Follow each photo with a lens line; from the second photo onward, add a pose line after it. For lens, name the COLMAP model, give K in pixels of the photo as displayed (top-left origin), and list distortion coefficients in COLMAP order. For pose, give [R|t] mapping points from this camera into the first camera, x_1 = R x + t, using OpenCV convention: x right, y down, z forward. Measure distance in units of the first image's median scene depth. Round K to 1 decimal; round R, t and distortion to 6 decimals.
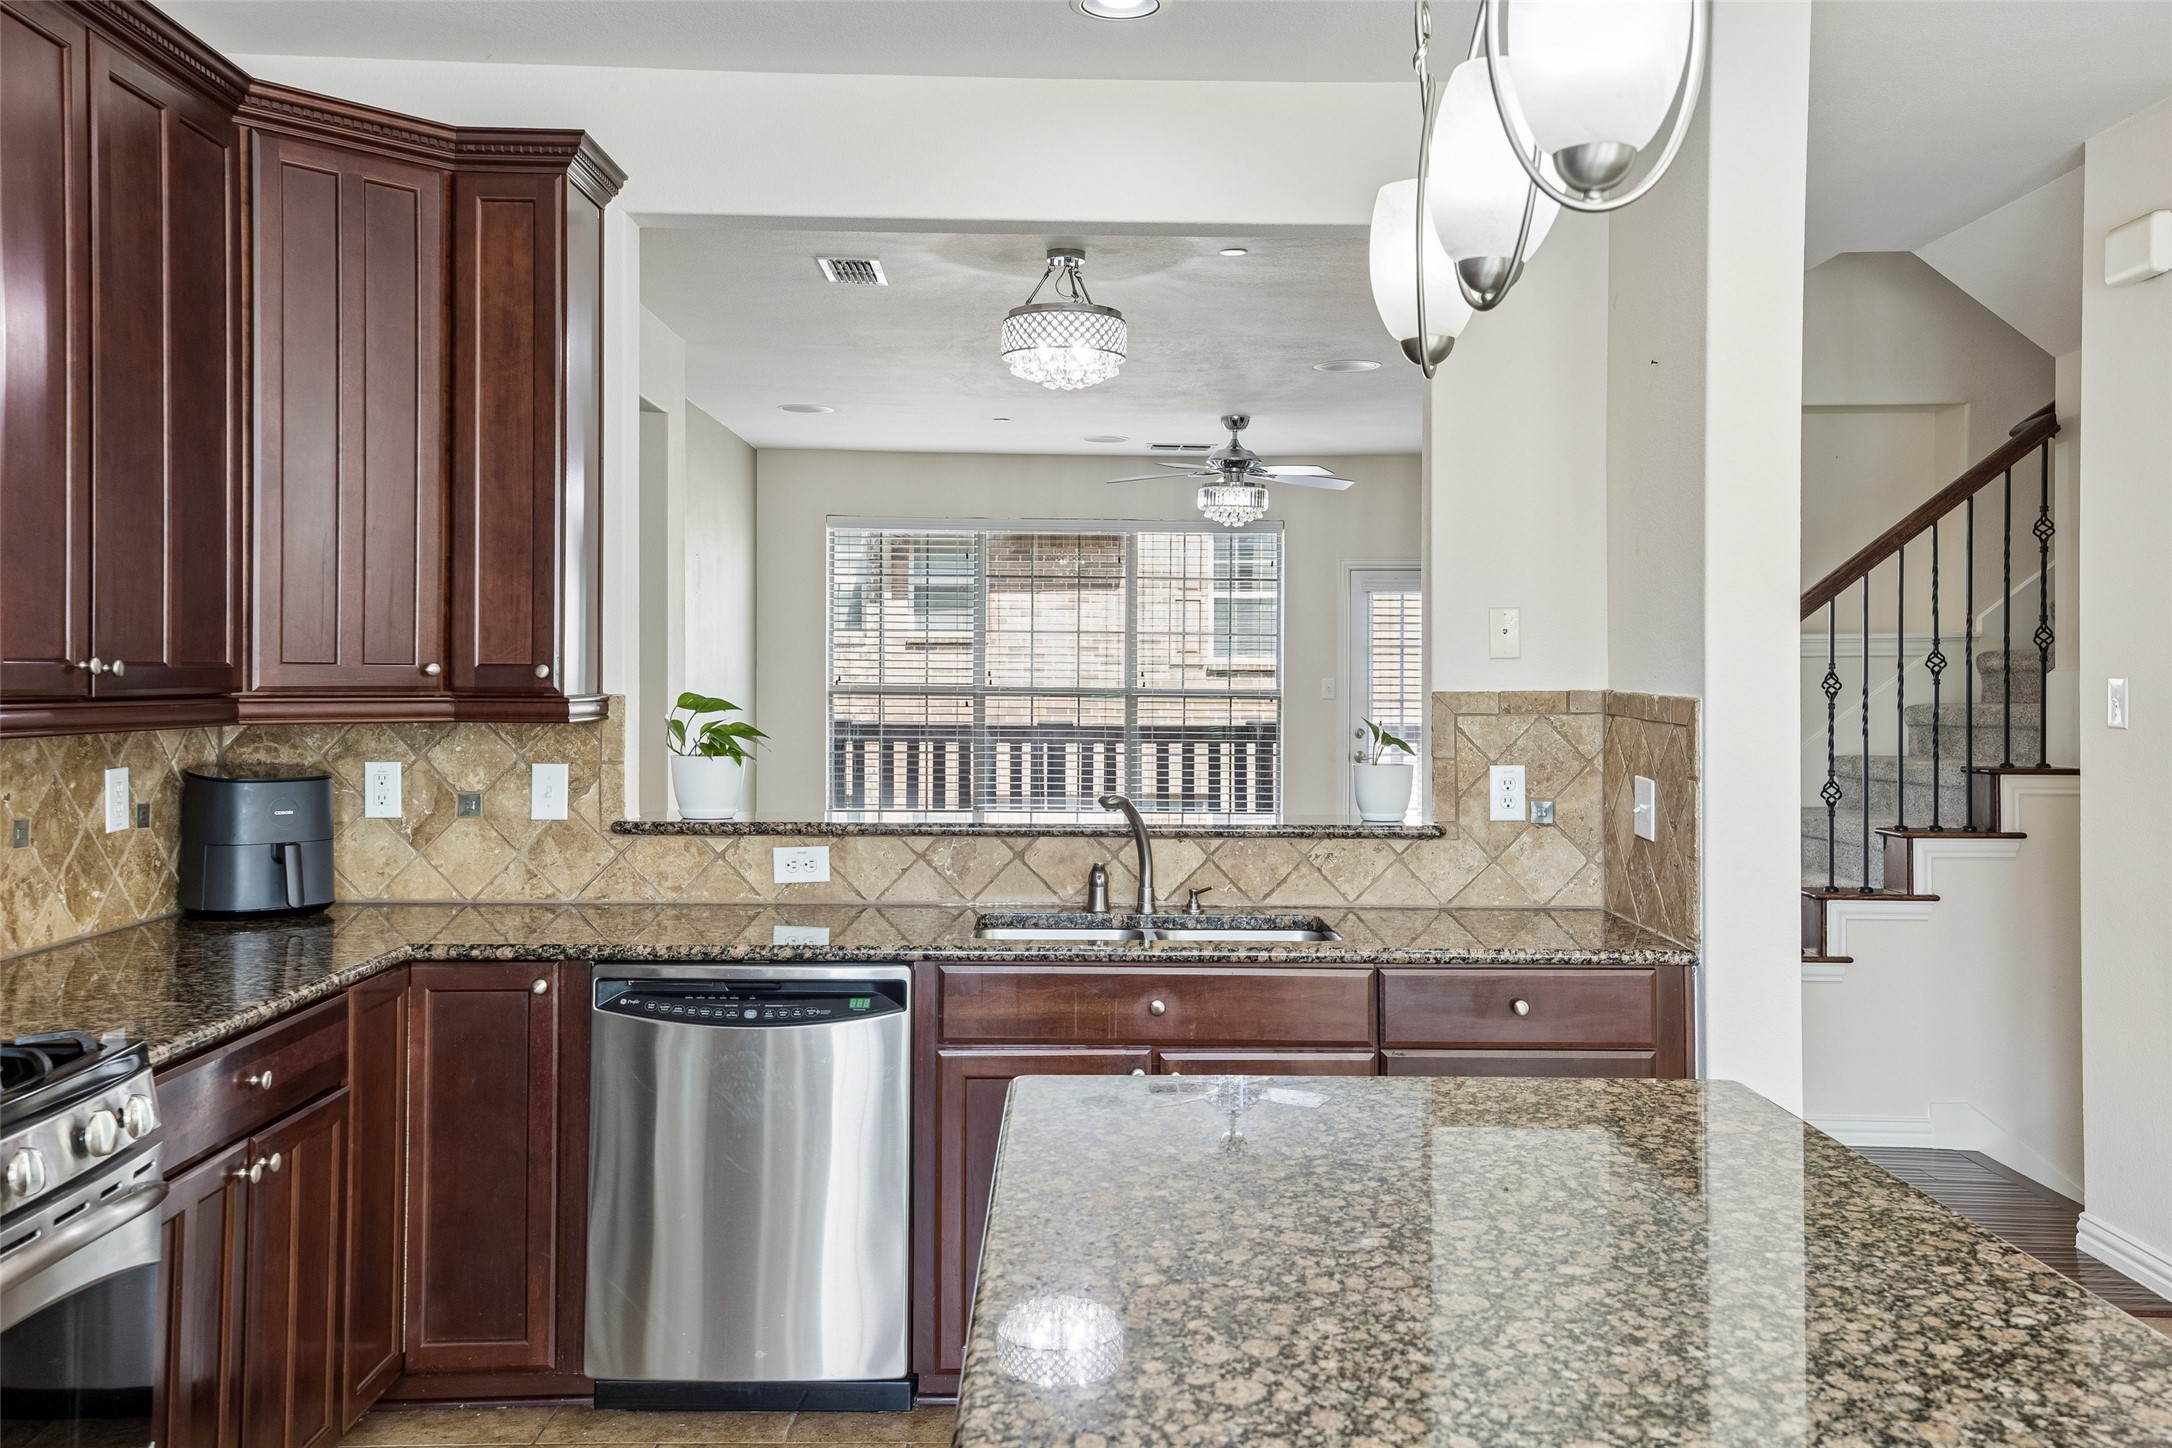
lens RADIAL K [[1858.2, 0, 1159.8], [0, 1858.2, 663.7], [0, 0, 1]] dist [0.034070, -0.002119]
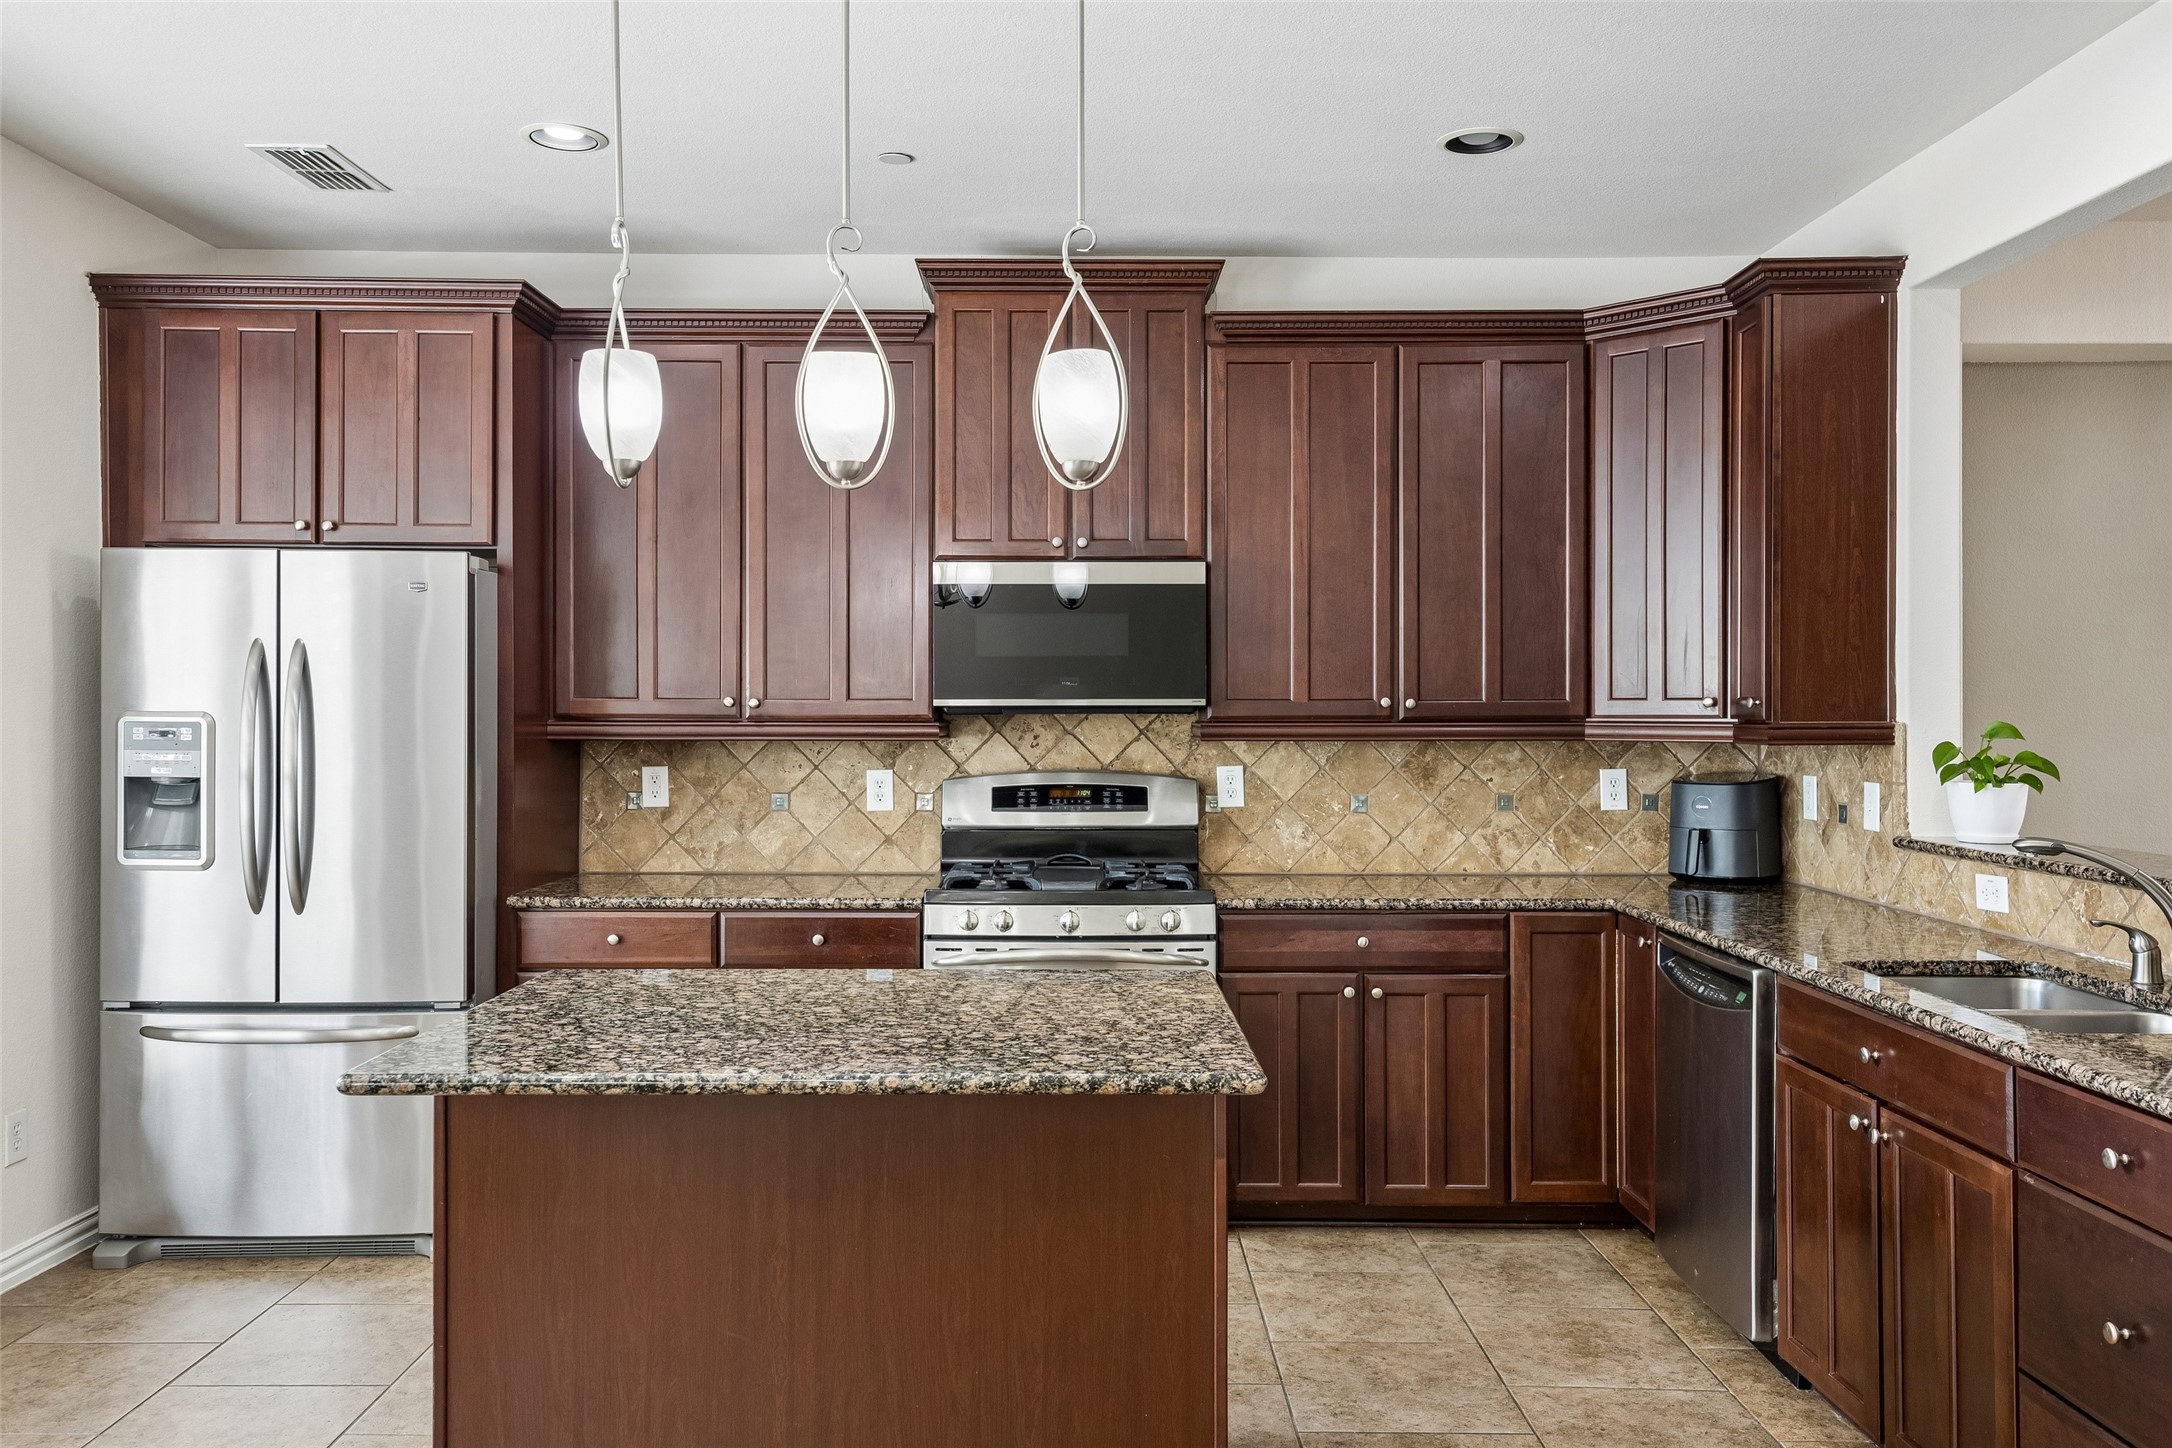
lens RADIAL K [[1715.7, 0, 1079.0], [0, 1715.7, 720.0], [0, 0, 1]] dist [0.031020, 0.001608]
pose [[-0.053583, 0.000644, -0.998563, 0.276974], [0.009550, 0.999954, 0.000132, 0.003568], [0.998518, -0.009529, -0.053587, 0.202671]]
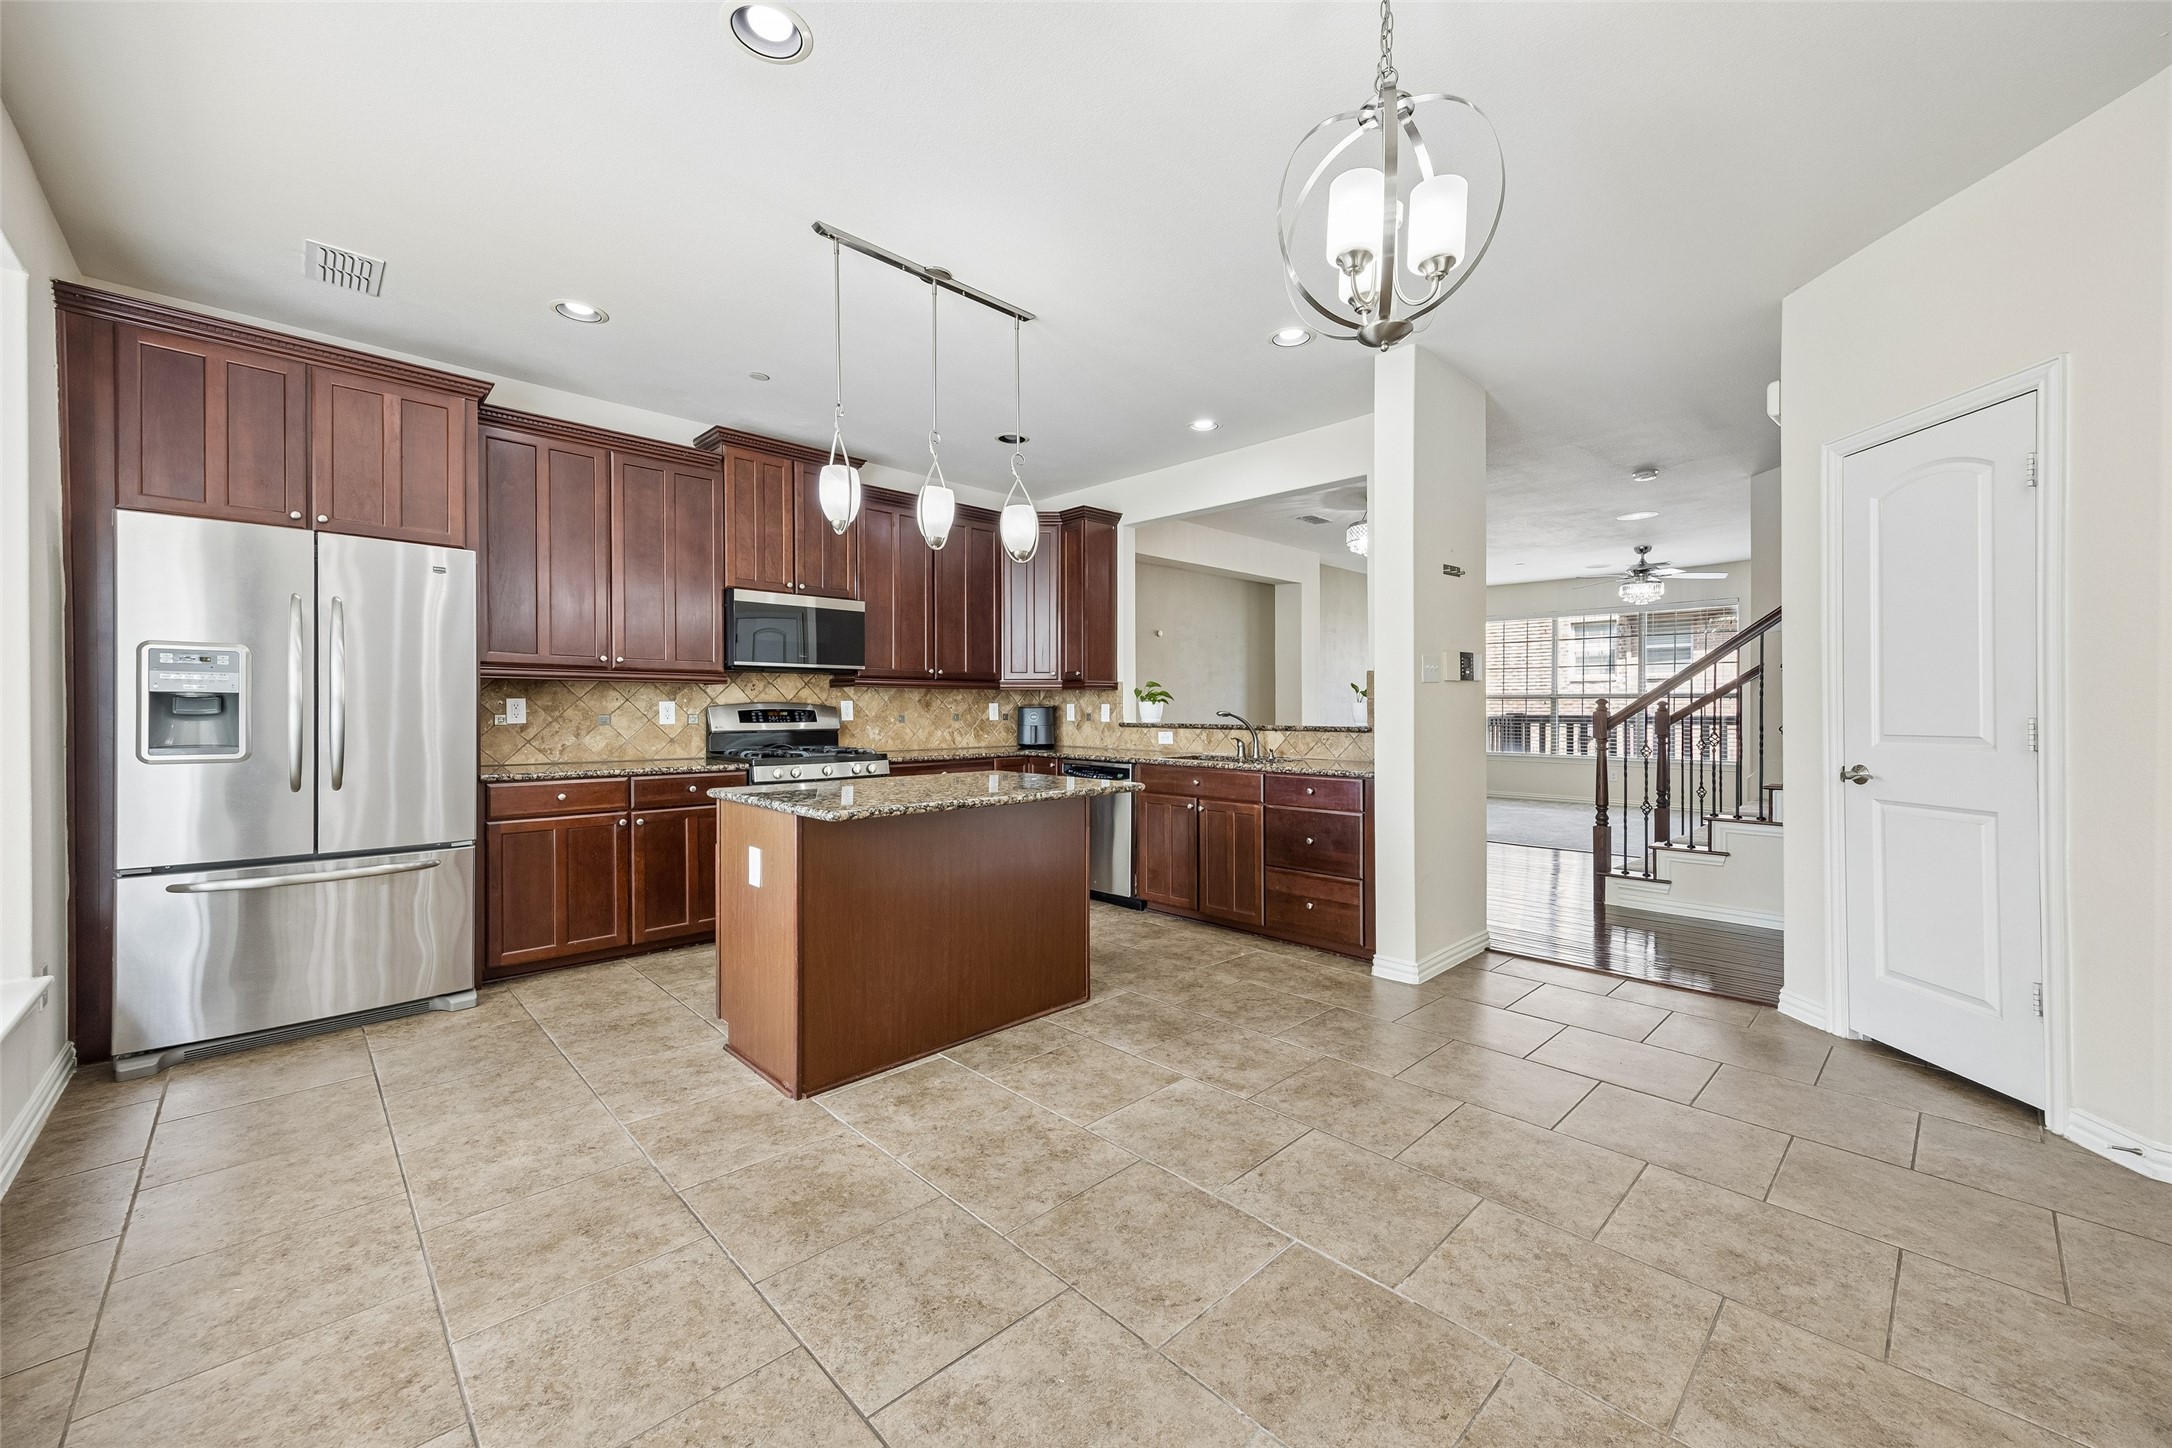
lens RADIAL K [[853.6, 0, 1123.3], [0, 853.6, 717.5], [0, 0, 1]] dist [0.008844, -0.000393]
pose [[0.680521, 0.000008, -0.732728, 0.272089], [0.012316, 0.999859, 0.011449, 0.021543], [0.732625, -0.016816, 0.680425, 0.011695]]
